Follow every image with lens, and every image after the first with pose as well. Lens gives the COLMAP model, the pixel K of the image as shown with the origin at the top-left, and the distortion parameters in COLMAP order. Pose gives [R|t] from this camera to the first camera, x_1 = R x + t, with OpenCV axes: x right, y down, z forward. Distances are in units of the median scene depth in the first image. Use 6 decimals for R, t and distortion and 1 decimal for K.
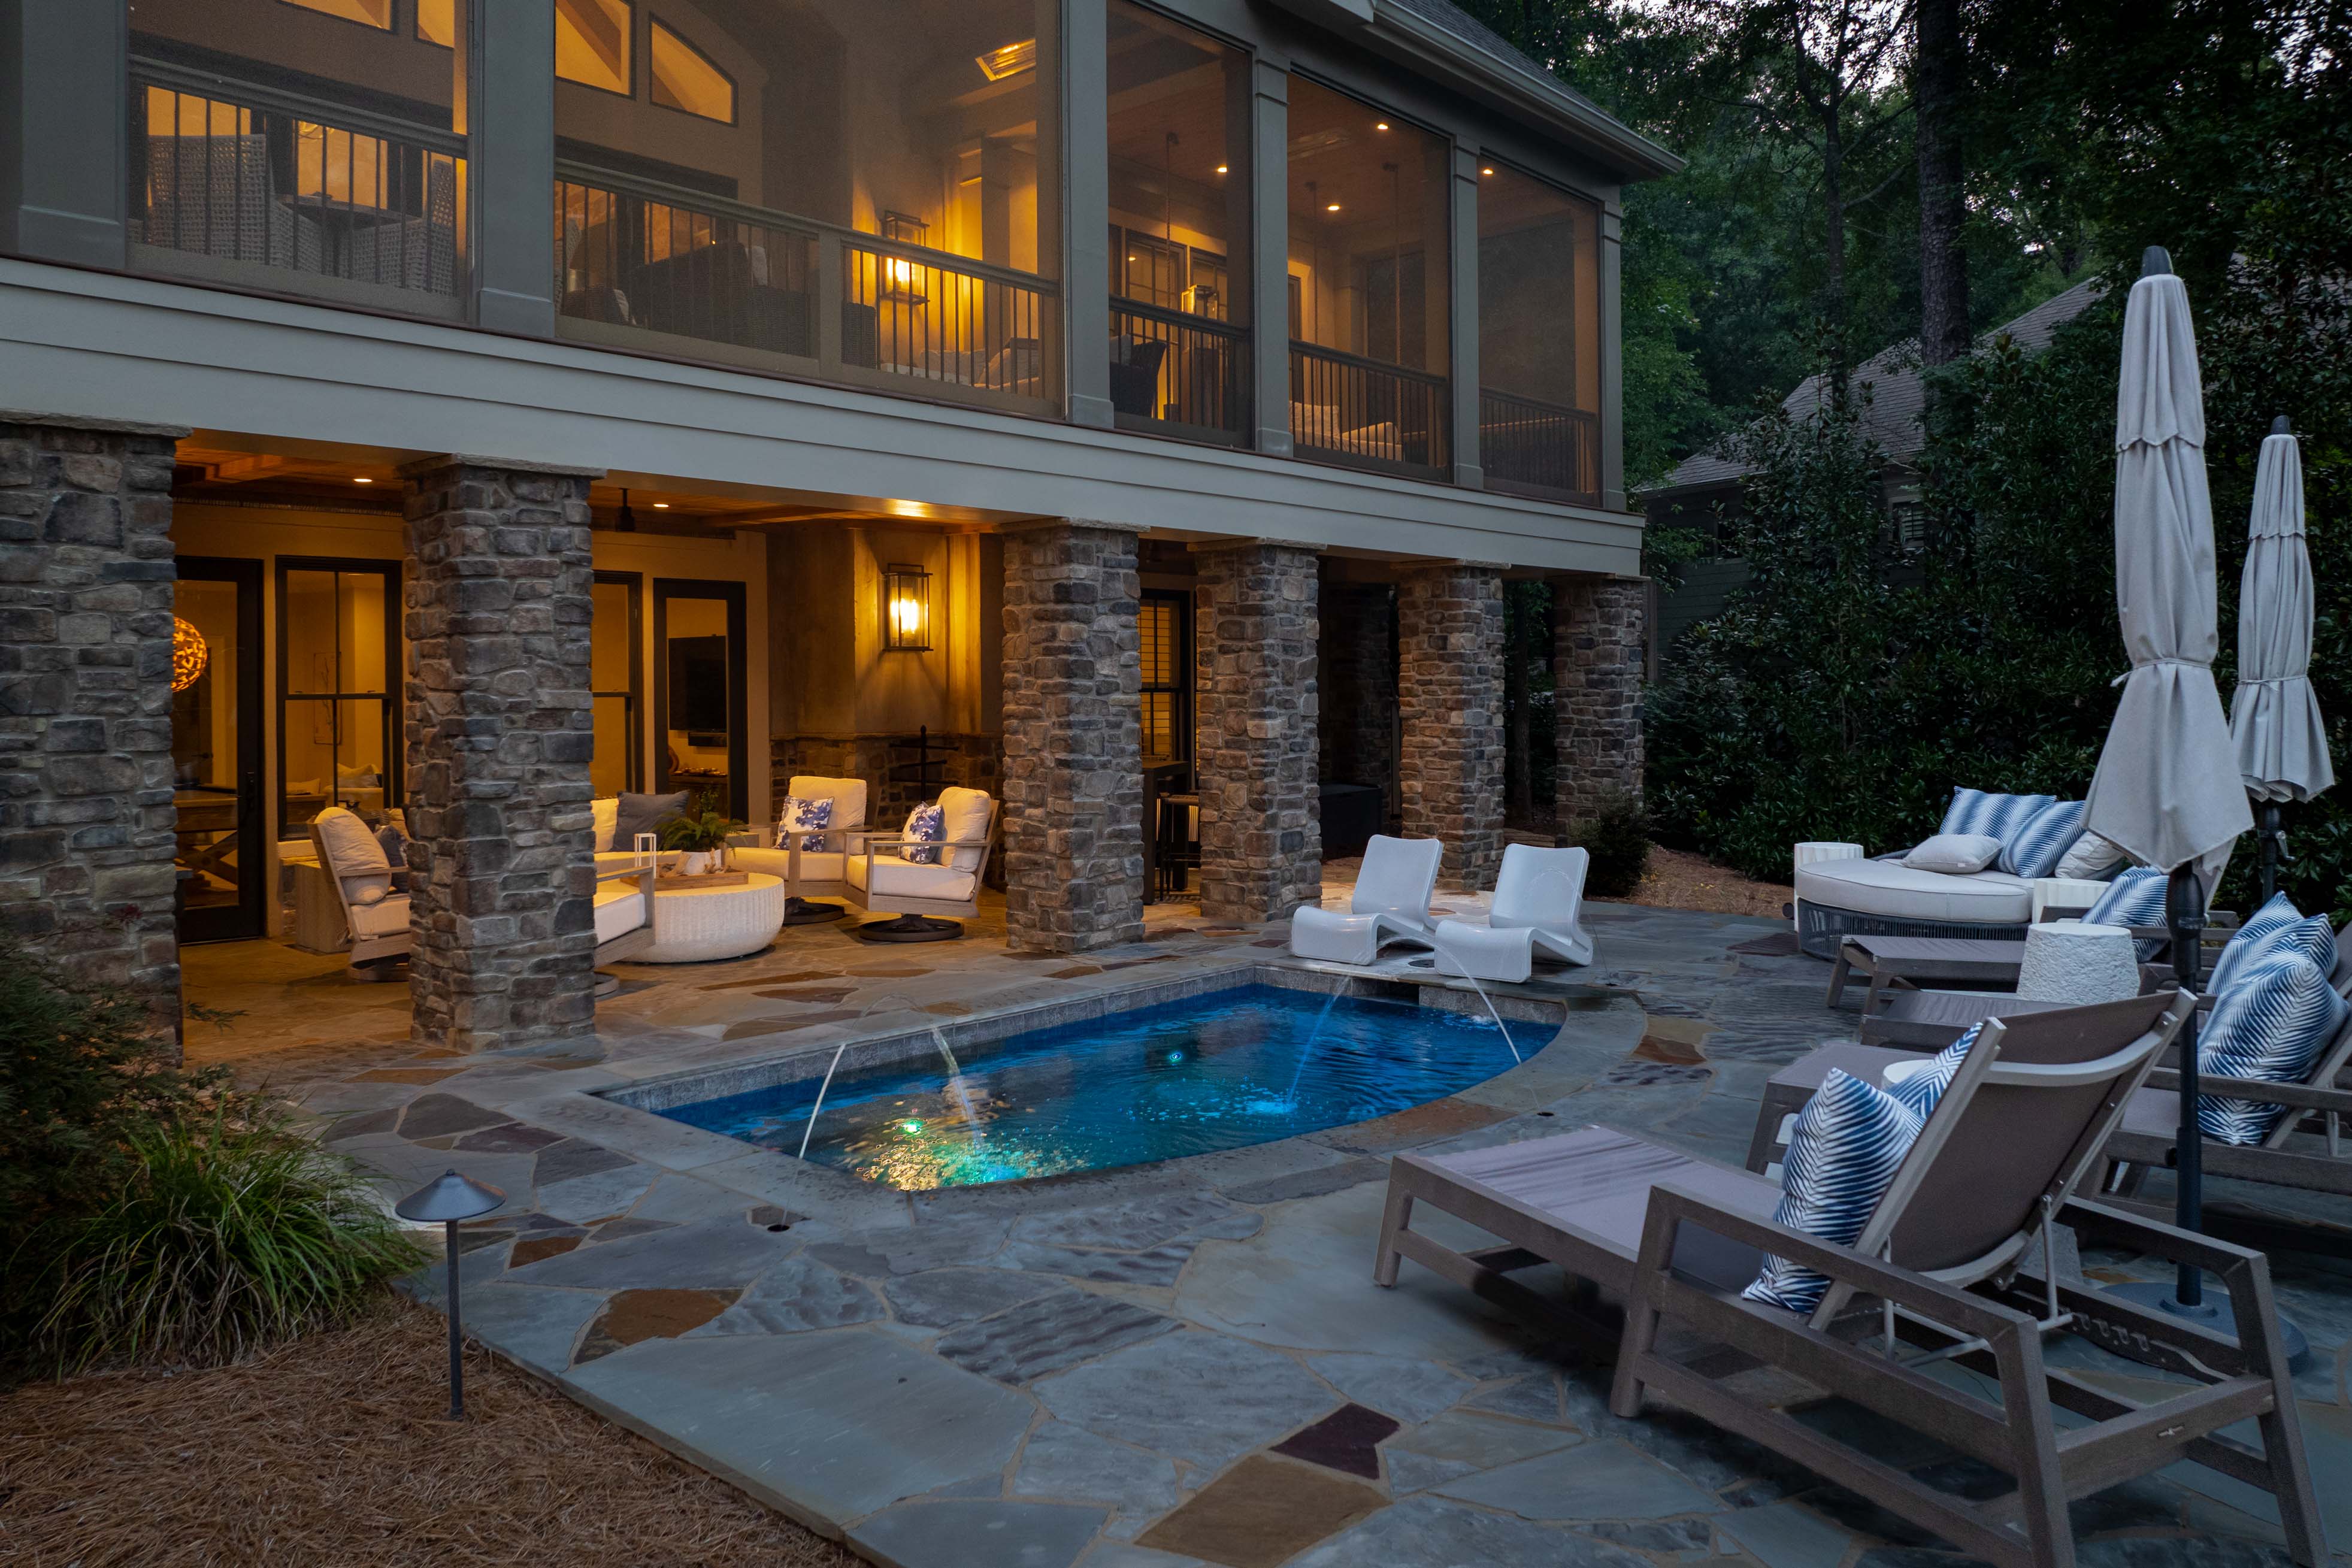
lens RADIAL K [[1683.3, 0, 1176.0], [0, 1683.3, 691.2], [0, 0, 1]] dist [-0.010581, -0.045859]
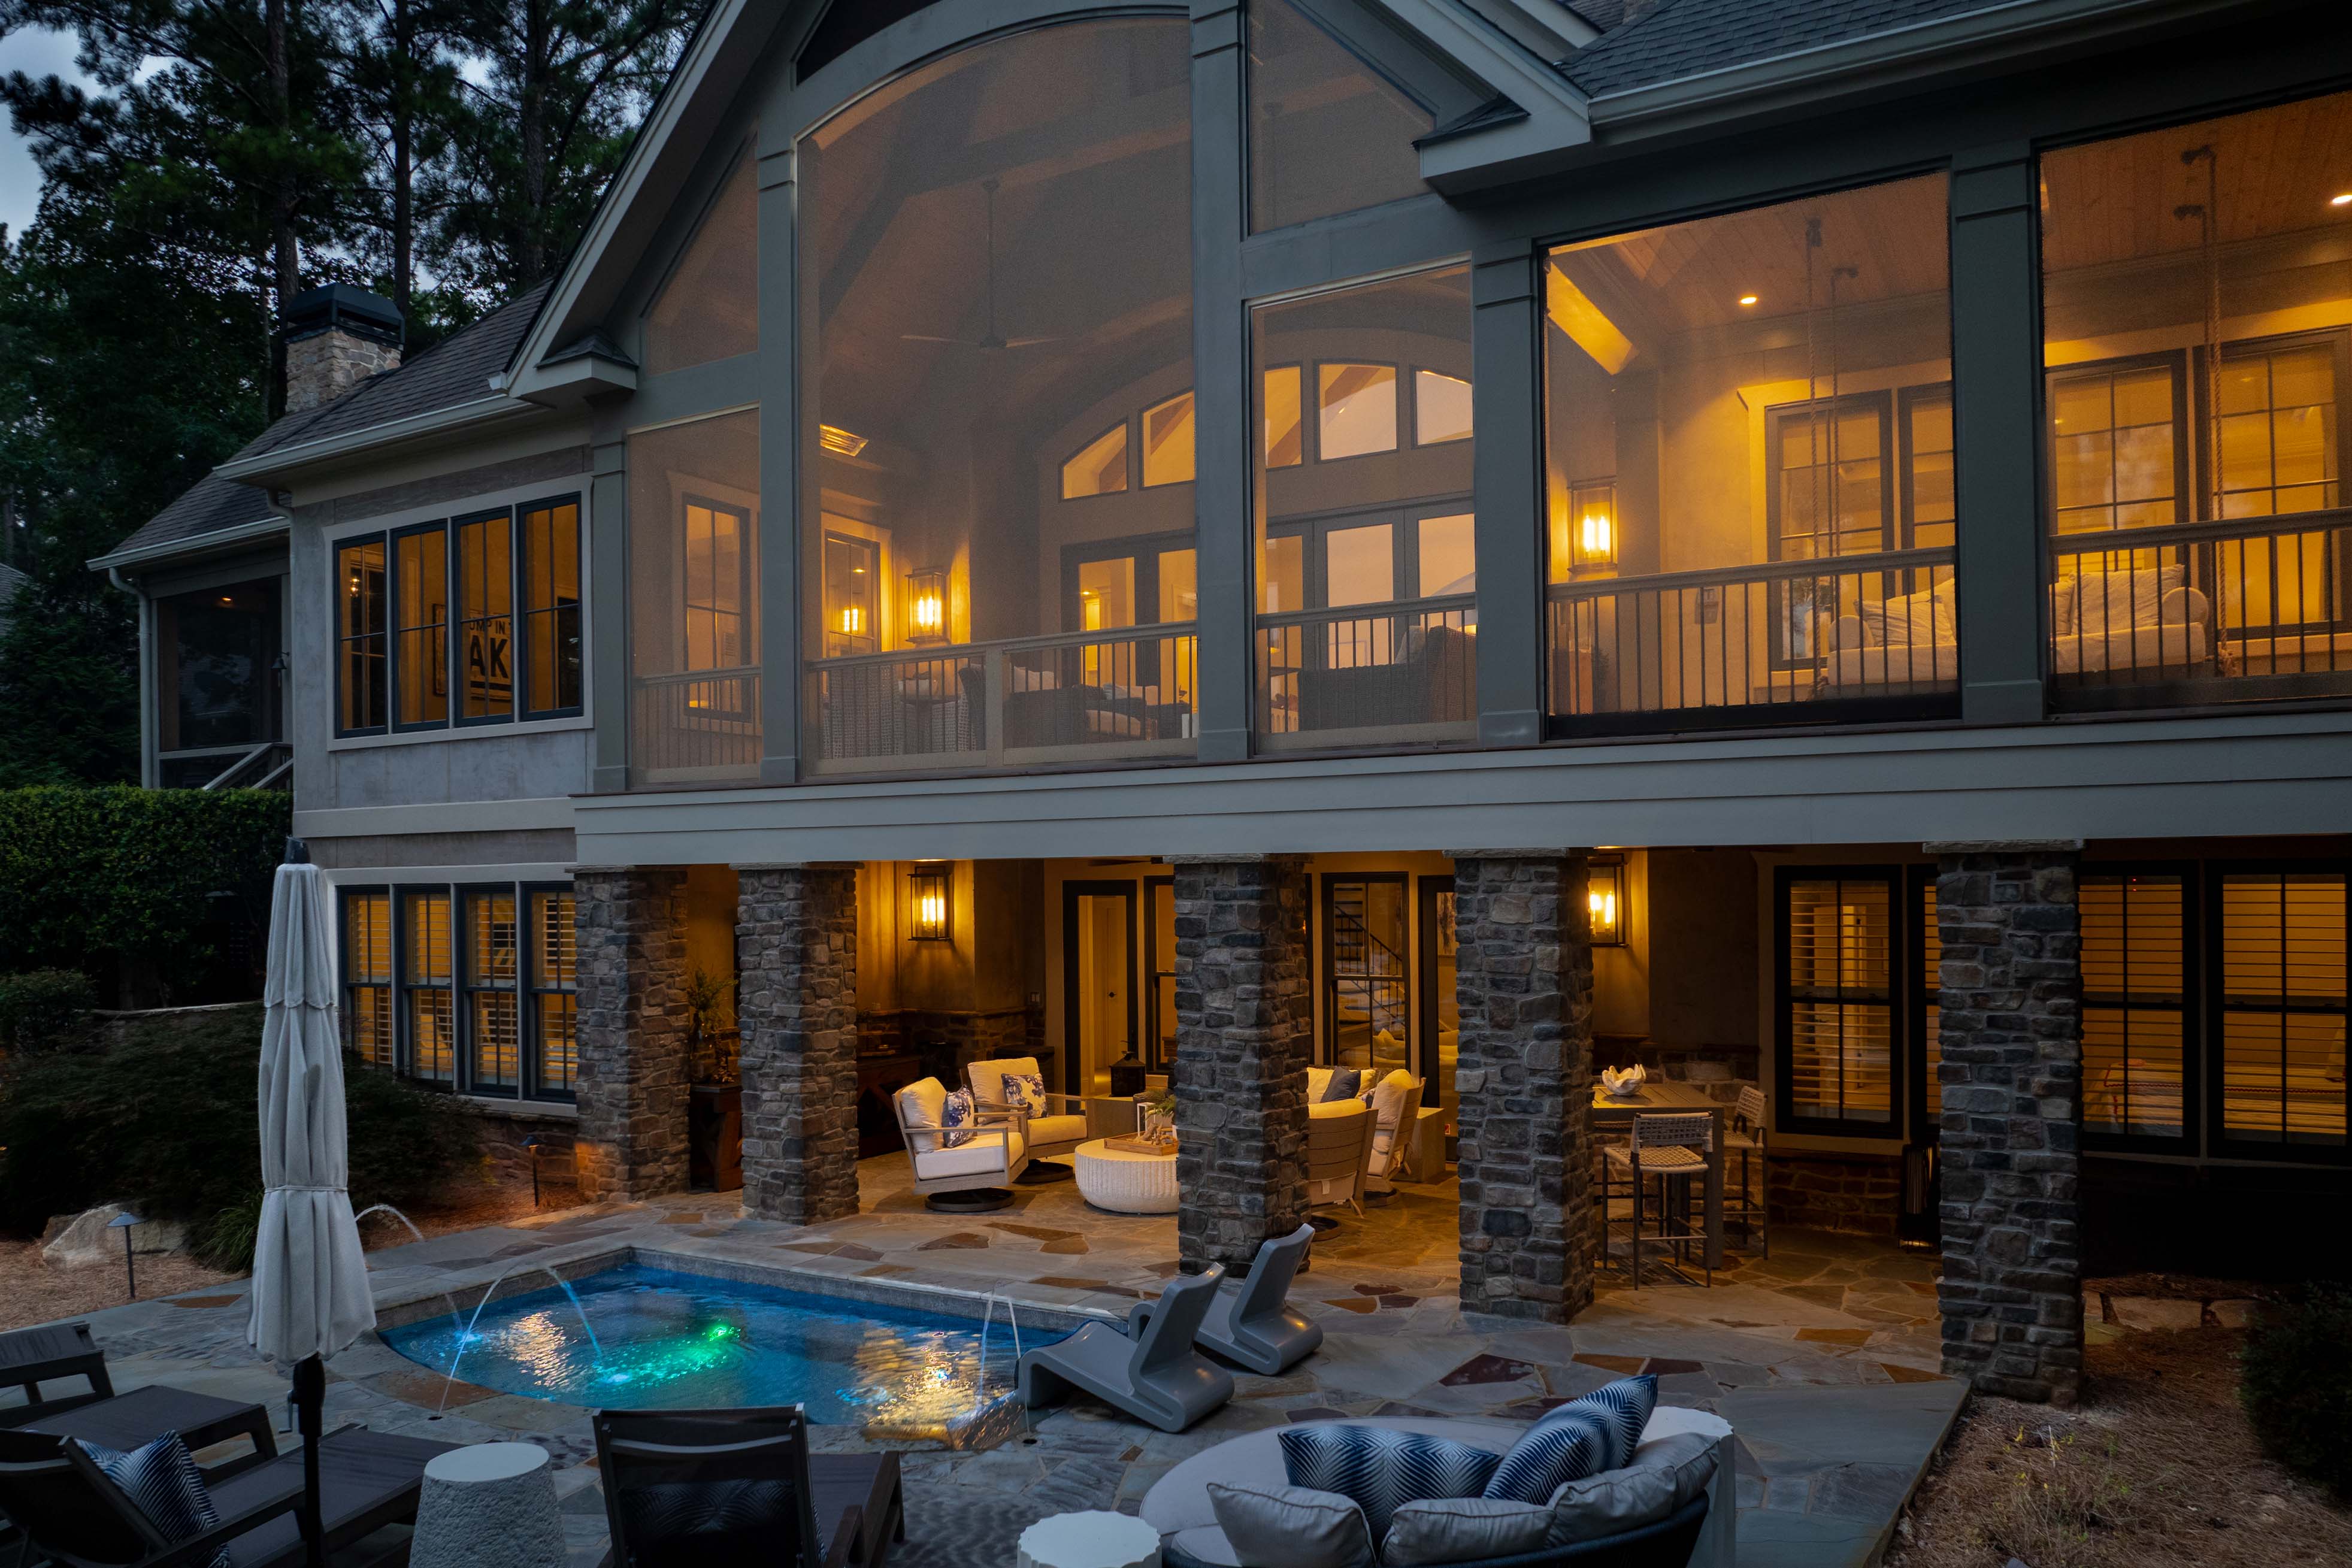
lens RADIAL K [[1661.7, 0, 1172.1], [0, 1661.7, 879.0], [0, 0, 1]] dist [-0.013624, -0.050993]
pose [[0.197850, 0.004201, -0.980223, 0.924550], [0.011396, 0.999913, 0.006586, -0.093399], [0.980166, -0.012474, 0.197785, 0.780162]]
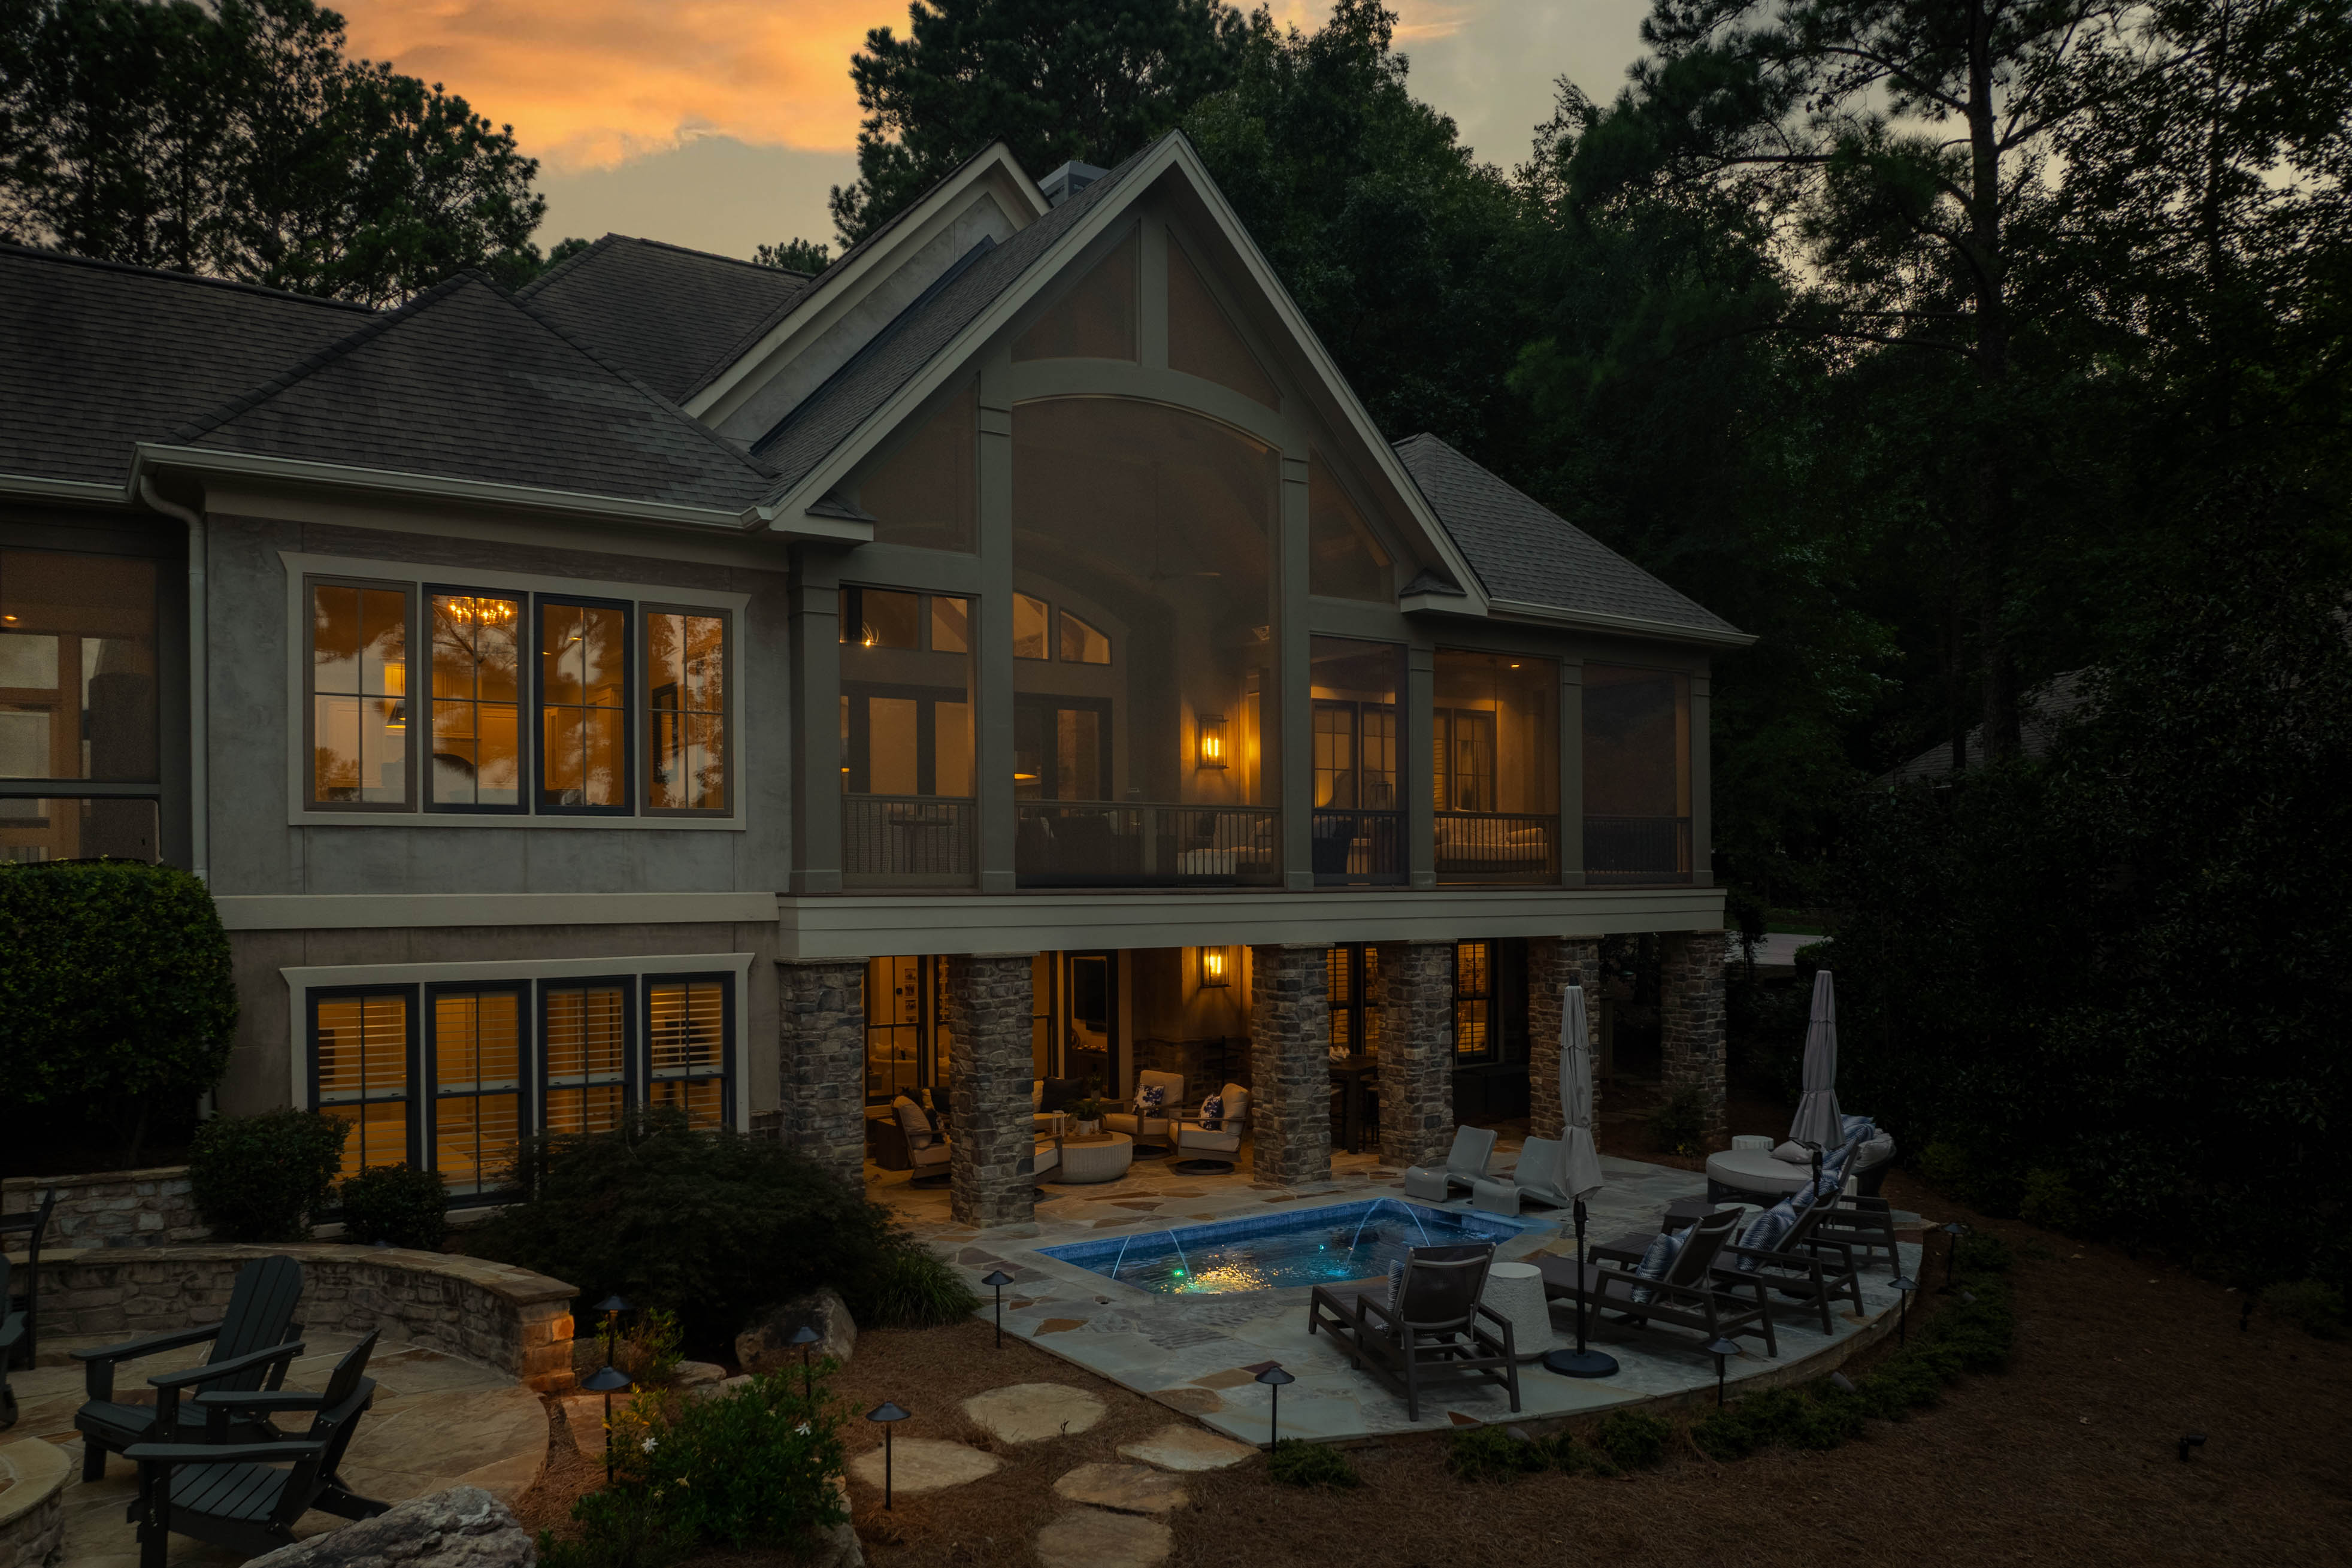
lens RADIAL K [[1657.3, 0, 1169.0], [0, 1657.3, 886.0], [0, 0, 1]] dist [-0.027822, -0.006227]
pose [[0.971217, 0.000821, -0.238196, 0.232094], [0.000054, 0.999993, 0.003670, -0.167647], [0.238197, -0.003577, 0.971210, -0.724938]]
